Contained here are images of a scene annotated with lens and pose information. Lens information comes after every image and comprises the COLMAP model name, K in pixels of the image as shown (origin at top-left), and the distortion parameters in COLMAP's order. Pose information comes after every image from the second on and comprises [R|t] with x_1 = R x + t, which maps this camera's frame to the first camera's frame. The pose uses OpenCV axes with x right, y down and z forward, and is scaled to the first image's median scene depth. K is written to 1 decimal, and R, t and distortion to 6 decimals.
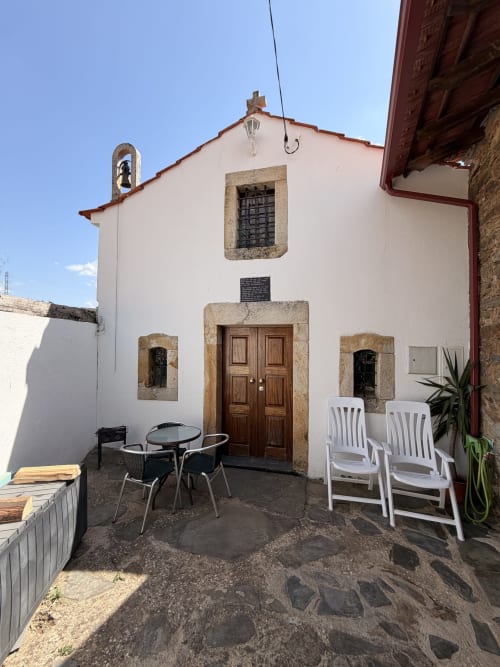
lens RADIAL K [[266.2, 0, 249.6], [0, 266.2, 332.0], [0, 0, 1]] dist [0.000289, 0.000257]
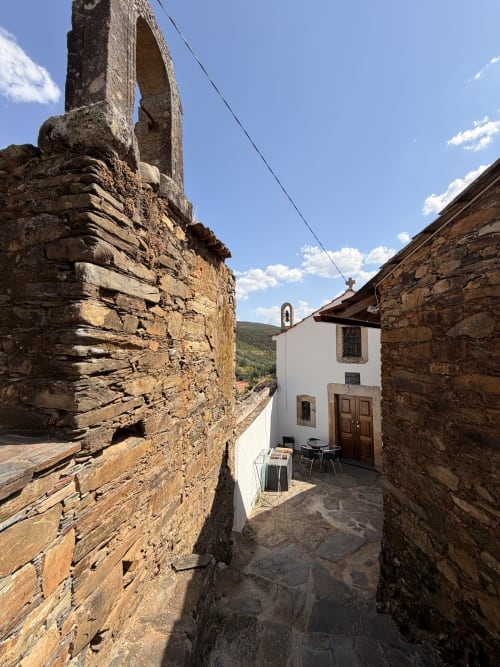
lens RADIAL K [[266.2, 0, 249.6], [0, 266.2, 332.0], [0, 0, 1]] dist [0.000289, 0.000257]
pose [[0.909345, -0.035485, -0.414526, 0.166491], [0.020290, 0.998953, -0.041002, -0.456808], [0.415547, 0.028874, 0.909113, -1.252764]]
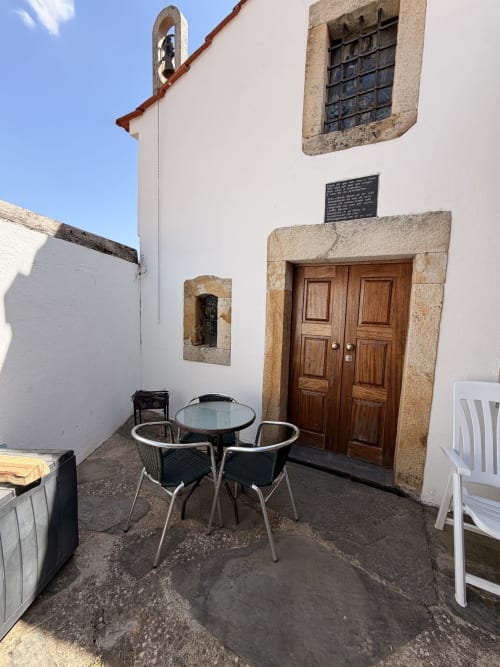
lens RADIAL K [[266.2, 0, 249.6], [0, 266.2, 332.0], [0, 0, 1]] dist [0.000289, 0.000257]
pose [[0.967354, 0.051499, -0.248142, -0.036460], [-0.021351, 0.992215, 0.122689, 0.074225], [0.252529, -0.113386, 0.960923, 0.317323]]
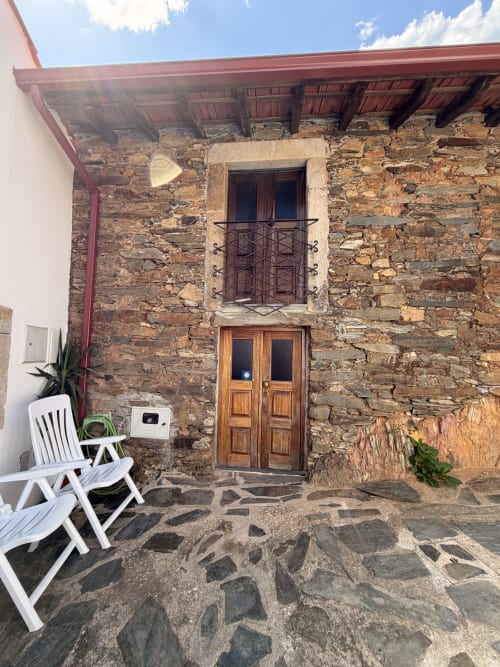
lens RADIAL K [[266.2, 0, 249.6], [0, 266.2, 332.0], [0, 0, 1]] dist [0.000289, 0.000257]
pose [[-0.331566, 0.047739, 0.942224, -0.248382], [-0.039723, 0.997127, -0.064499, 0.085049], [-0.942596, -0.058813, -0.328717, 0.598627]]
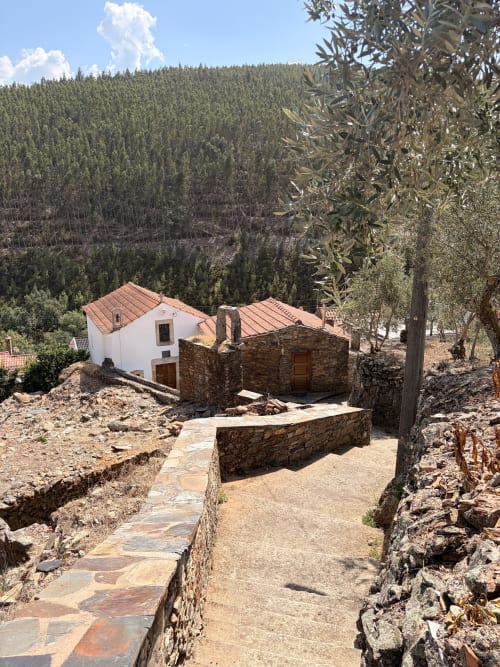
lens RADIAL K [[513.8, 0, 250.0], [0, 513.8, 333.5], [0, 0, 1]] dist [0.009777, 0.004701]
pose [[0.795979, -0.145919, 0.587473, -3.107046], [-0.010510, 0.967033, 0.254436, -2.201278], [-0.605233, -0.208700, 0.768204, -4.939339]]
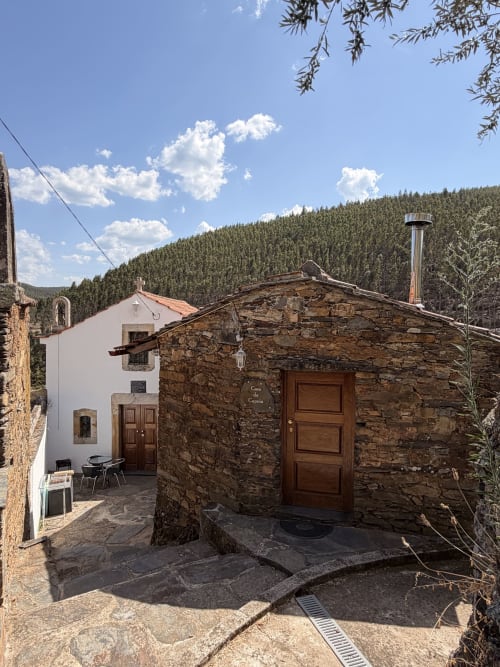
lens RADIAL K [[419.3, 0, 250.0], [0, 419.3, 333.5], [0, 0, 1]] dist [-0.003506, -0.000338]
pose [[0.980127, -0.004623, 0.198317, 0.219072], [-0.007226, 0.998233, 0.058980, -0.750061], [-0.198239, -0.059241, 0.978362, -2.203415]]
